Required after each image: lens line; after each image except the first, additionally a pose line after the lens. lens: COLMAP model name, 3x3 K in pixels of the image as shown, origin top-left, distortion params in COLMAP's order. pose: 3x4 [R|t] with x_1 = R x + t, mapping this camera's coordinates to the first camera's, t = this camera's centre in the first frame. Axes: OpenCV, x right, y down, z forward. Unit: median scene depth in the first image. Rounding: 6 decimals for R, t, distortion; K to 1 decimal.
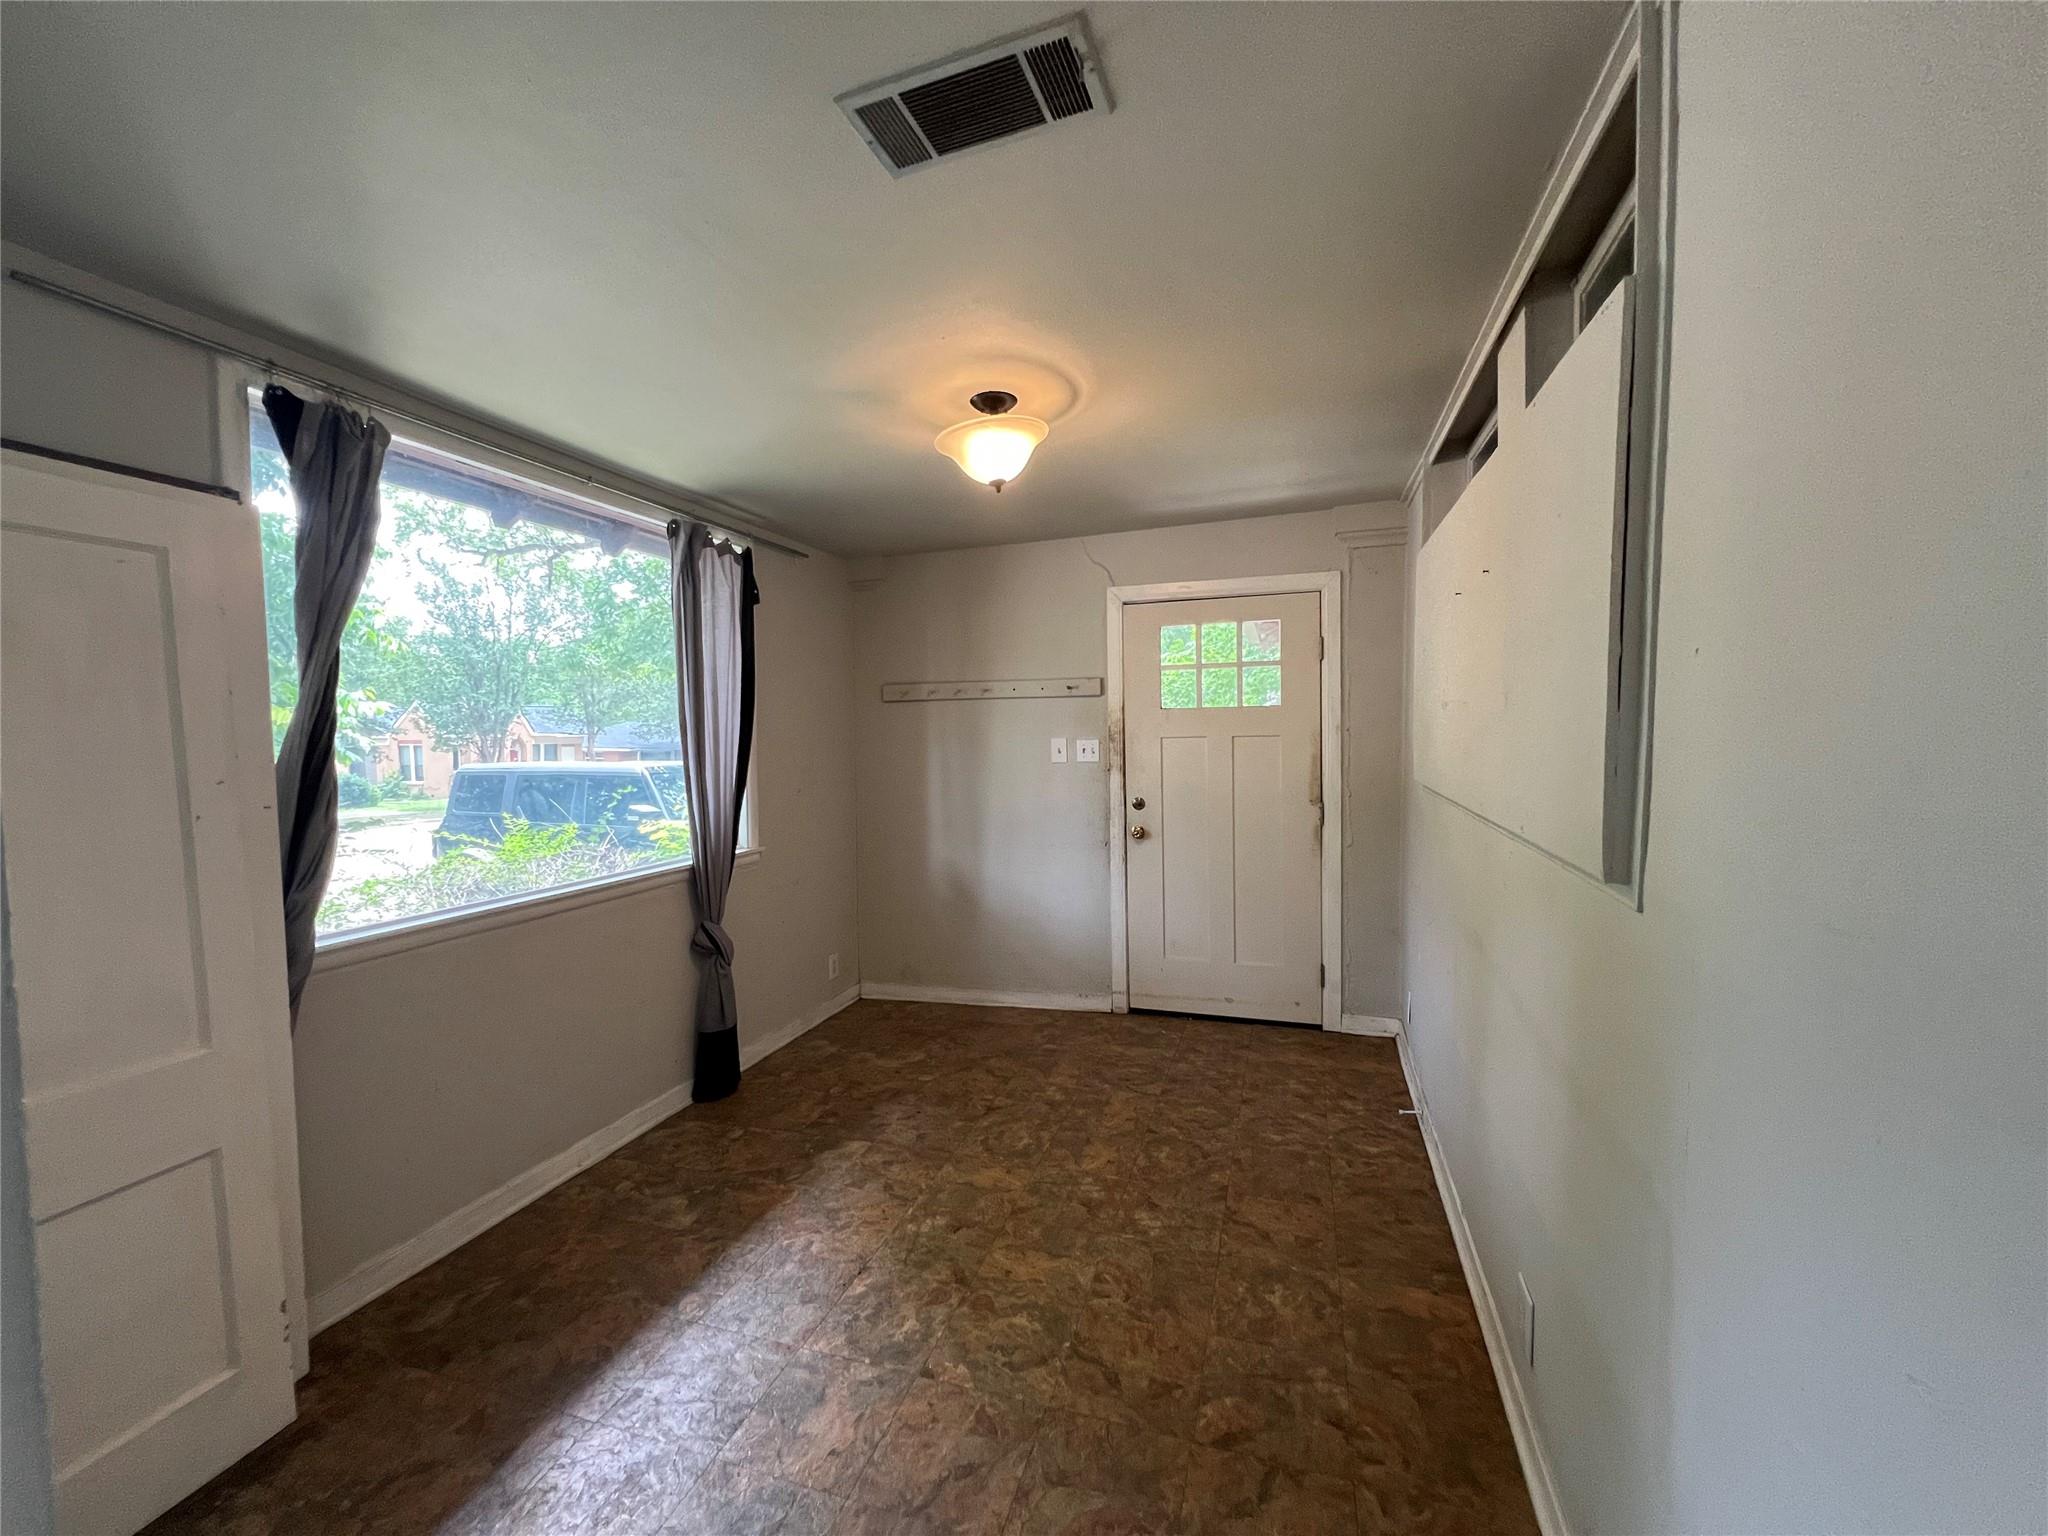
lens RADIAL K [[817.5, 0, 1014.5], [0, 817.5, 769.3], [0, 0, 1]] dist [-0.001018, 0.000234]
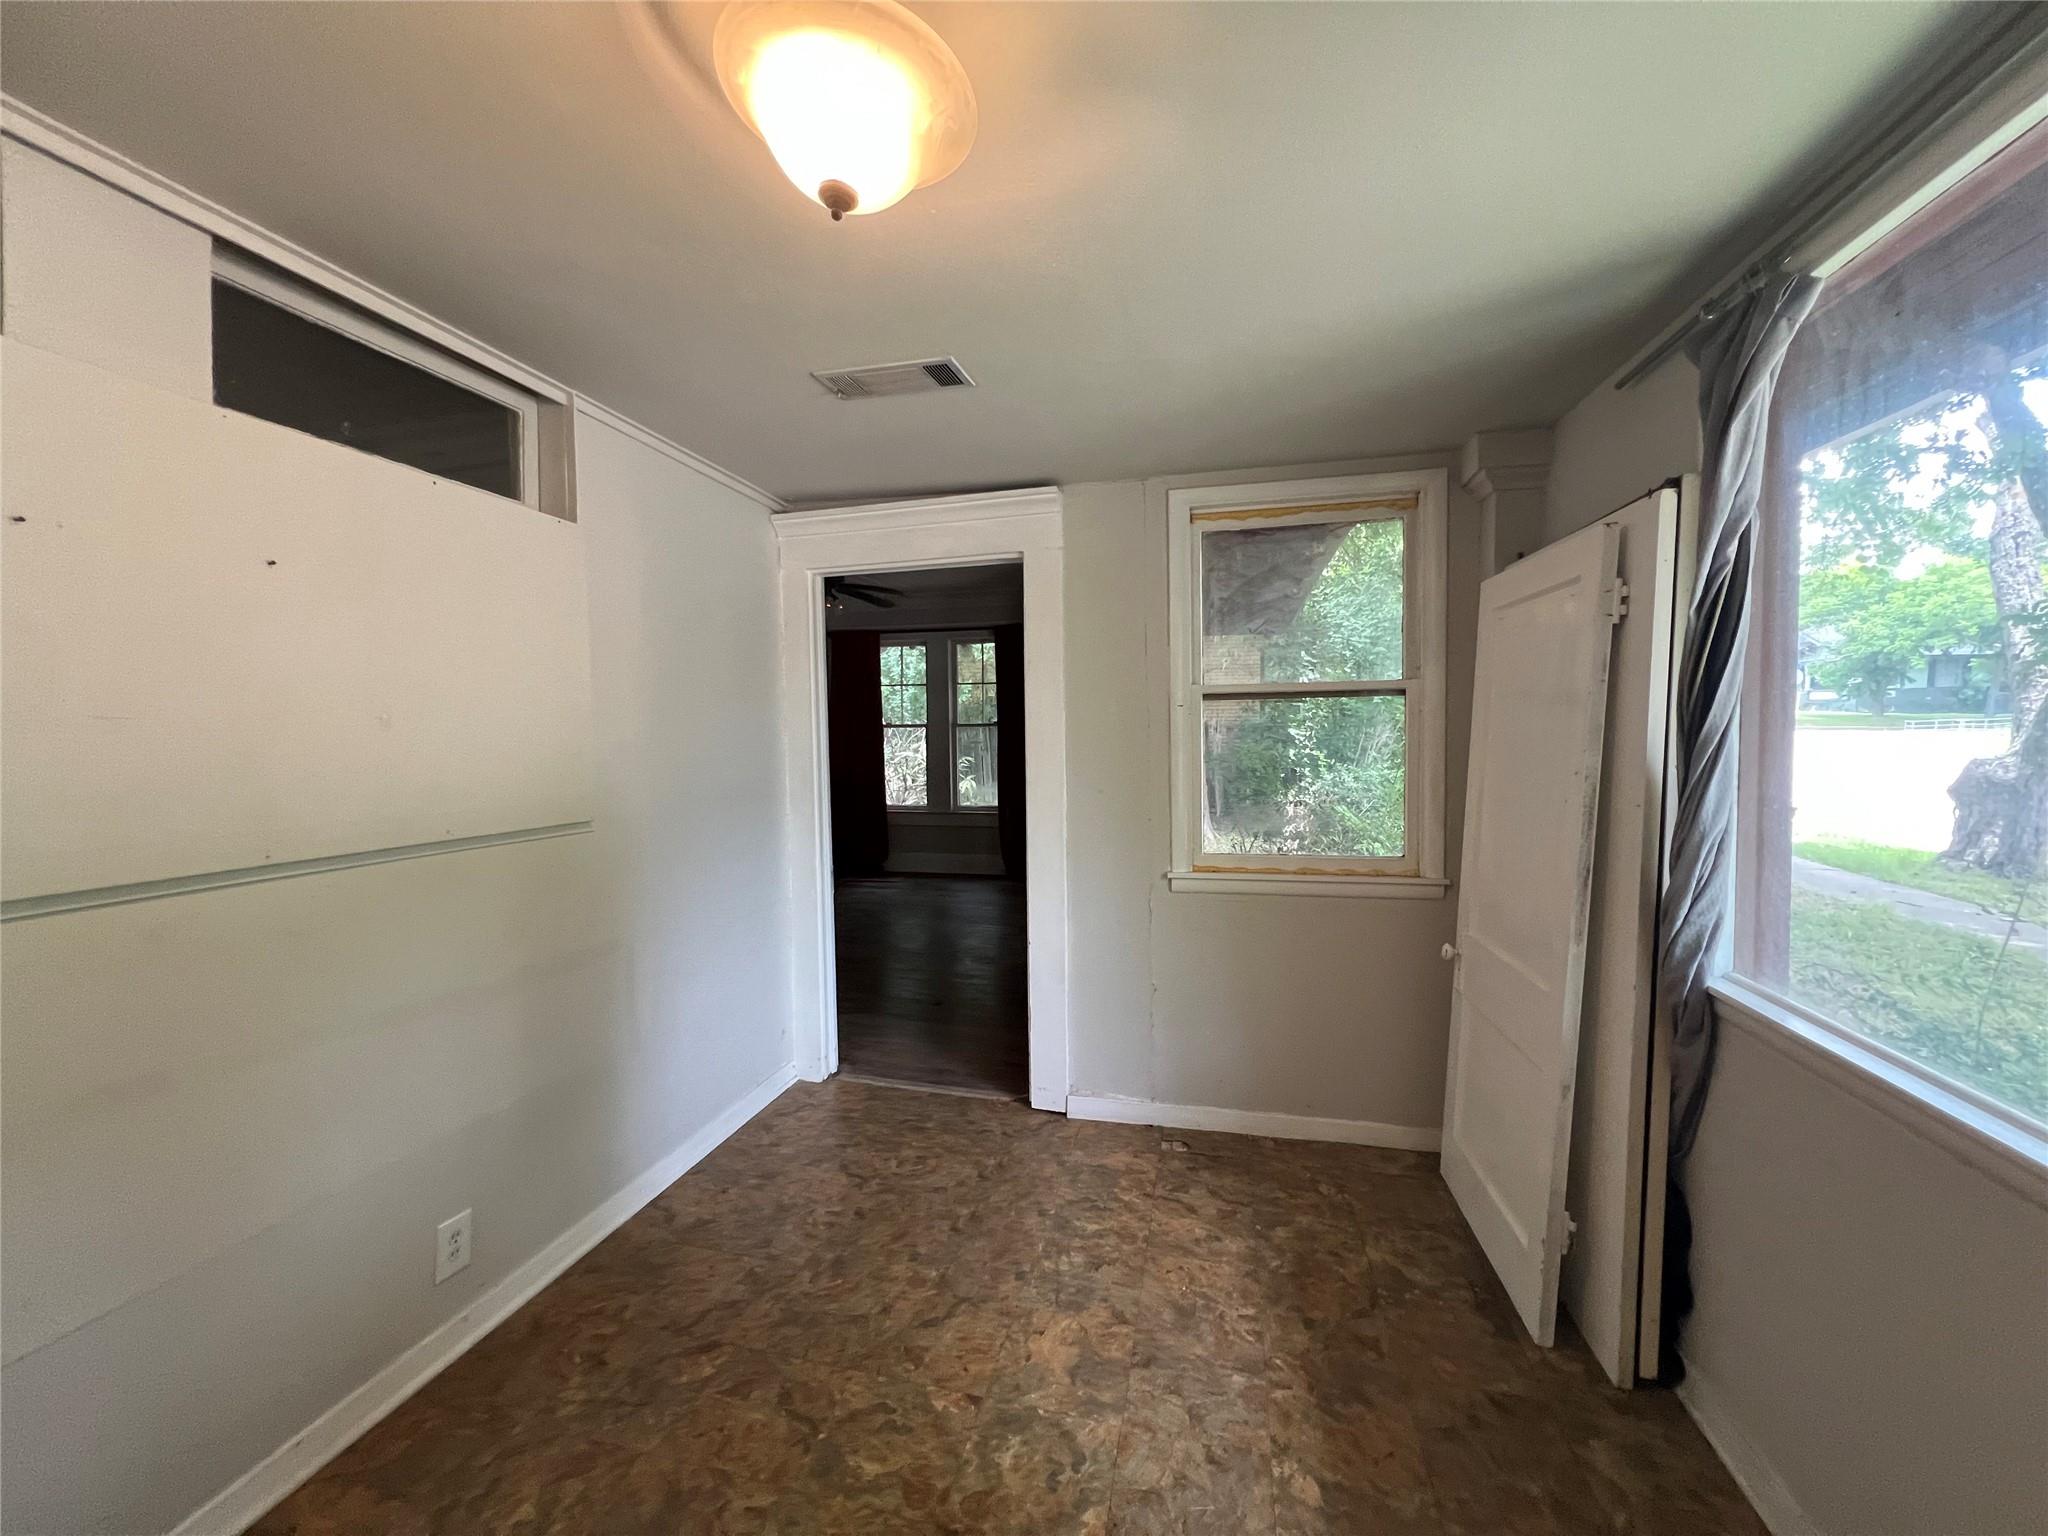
lens RADIAL K [[817.5, 0, 1029.5], [0, 817.5, 770.8], [0, 0, 1]] dist [-0.001018, 0.000234]
pose [[-0.994415, 0.027774, -0.101824, -0.093121], [0.017273, 0.994573, 0.102594, -0.108107], [0.104121, 0.100263, -0.989498, 1.883415]]
